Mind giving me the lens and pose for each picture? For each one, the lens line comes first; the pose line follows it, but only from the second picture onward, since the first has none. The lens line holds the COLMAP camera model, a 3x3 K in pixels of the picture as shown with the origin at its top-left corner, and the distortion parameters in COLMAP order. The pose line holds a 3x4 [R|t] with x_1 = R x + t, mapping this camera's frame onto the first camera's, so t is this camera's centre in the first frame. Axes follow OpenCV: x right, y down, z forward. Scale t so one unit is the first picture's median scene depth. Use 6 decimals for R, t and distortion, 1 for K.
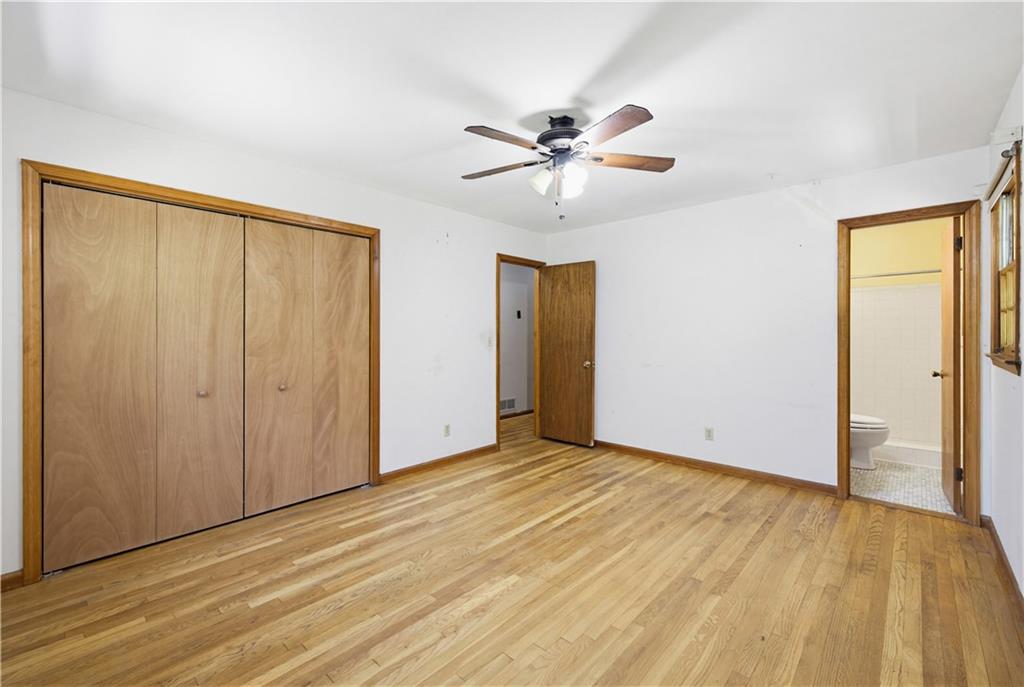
lens RADIAL K [[433.6, 0, 514.8], [0, 433.6, 333.4], [0, 0, 1]] dist [0.001504, 0.000294]
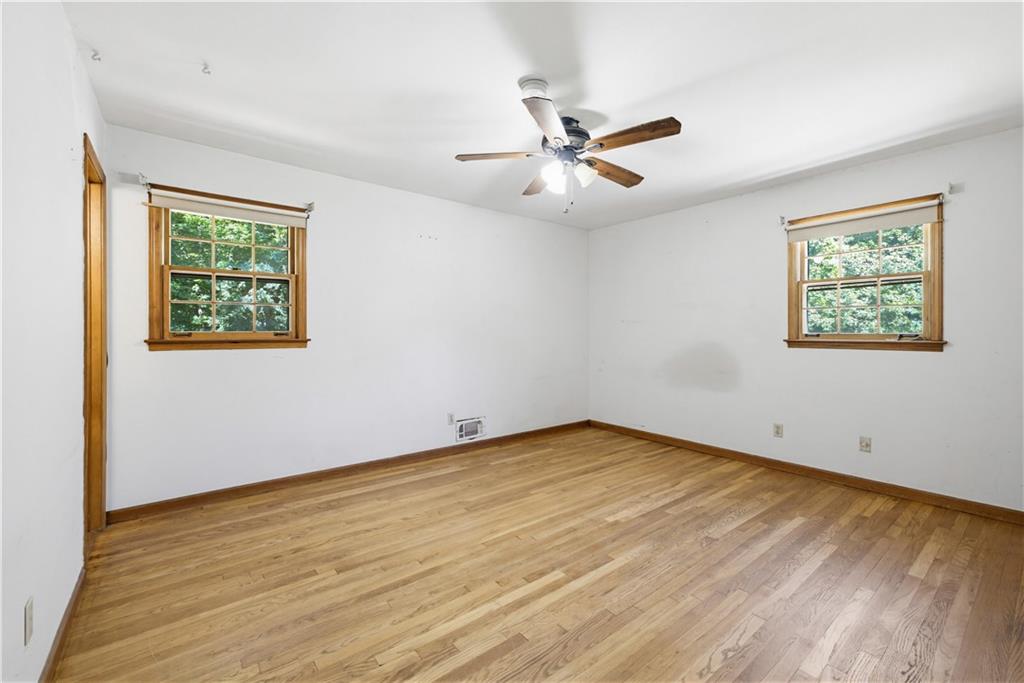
lens RADIAL K [[433.6, 0, 514.8], [0, 433.6, 331.4], [0, 0, 1]] dist [0.001504, 0.000294]
pose [[-0.988191, -0.001279, 0.153220, 0.065136], [-0.001408, 0.999999, -0.000738, 0.026652], [-0.153219, -0.000945, -0.988192, 1.923021]]
